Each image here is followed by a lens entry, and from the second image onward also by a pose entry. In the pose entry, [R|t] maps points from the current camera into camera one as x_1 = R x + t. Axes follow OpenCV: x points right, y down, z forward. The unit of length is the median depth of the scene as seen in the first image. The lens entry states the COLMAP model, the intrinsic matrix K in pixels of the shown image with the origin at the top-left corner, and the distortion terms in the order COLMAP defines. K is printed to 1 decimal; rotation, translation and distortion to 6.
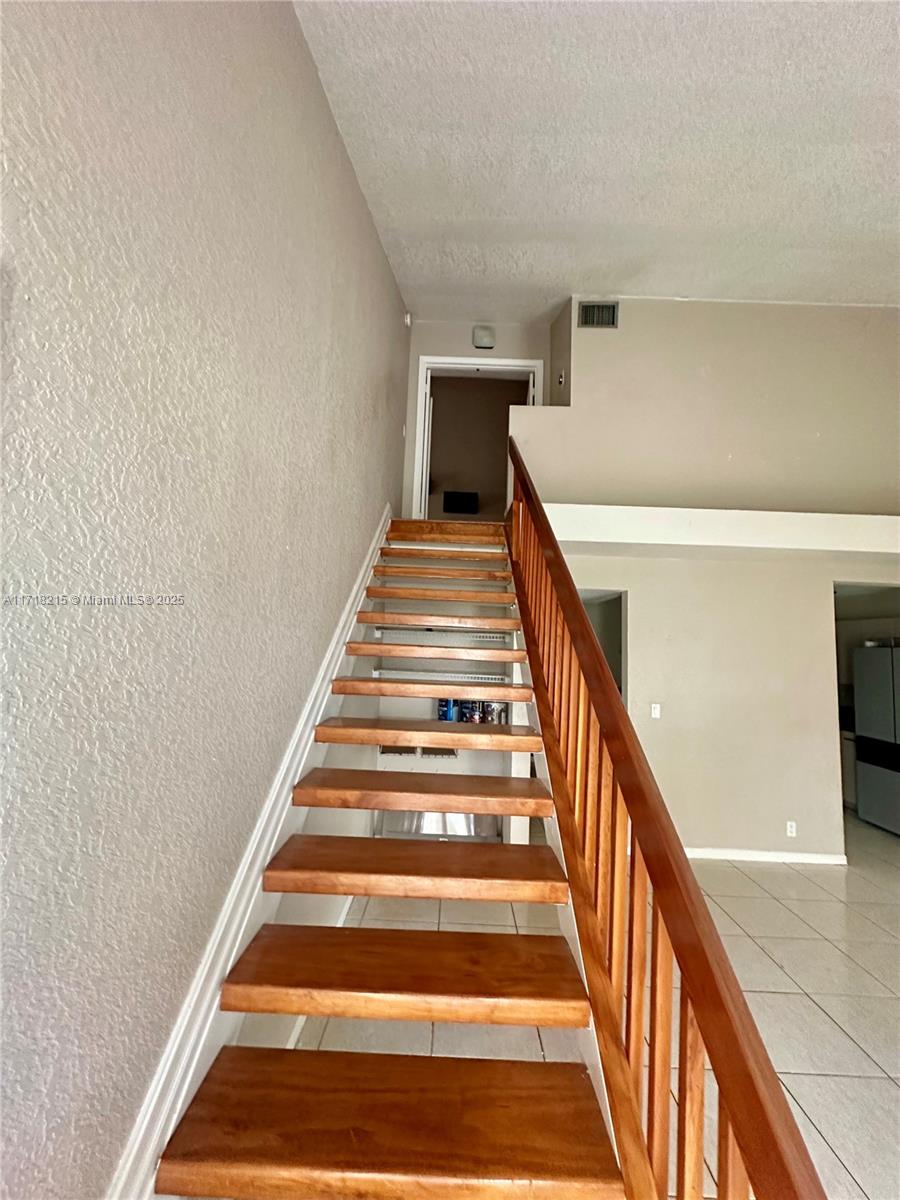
lens RADIAL K [[478.3, 0, 450.0], [0, 478.3, 600.0], [0, 0, 1]] dist [0.002292, -0.002627]
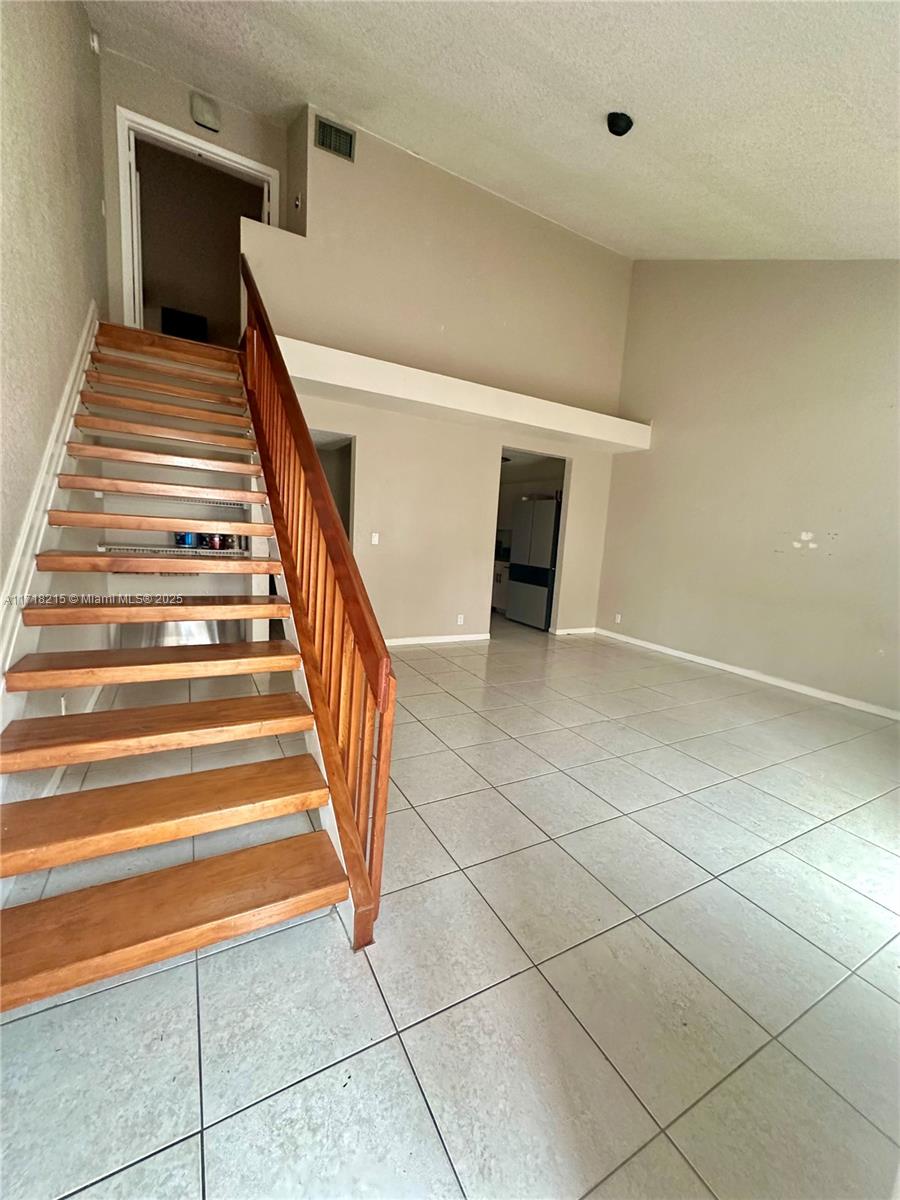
lens RADIAL K [[478.3, 0, 450.0], [0, 478.3, 600.0], [0, 0, 1]] dist [0.002292, -0.002627]
pose [[0.872527, -0.056334, 0.485308, -0.015560], [-0.072917, 0.967190, 0.243365, 0.068996], [-0.483095, -0.247730, 0.839791, -0.187460]]
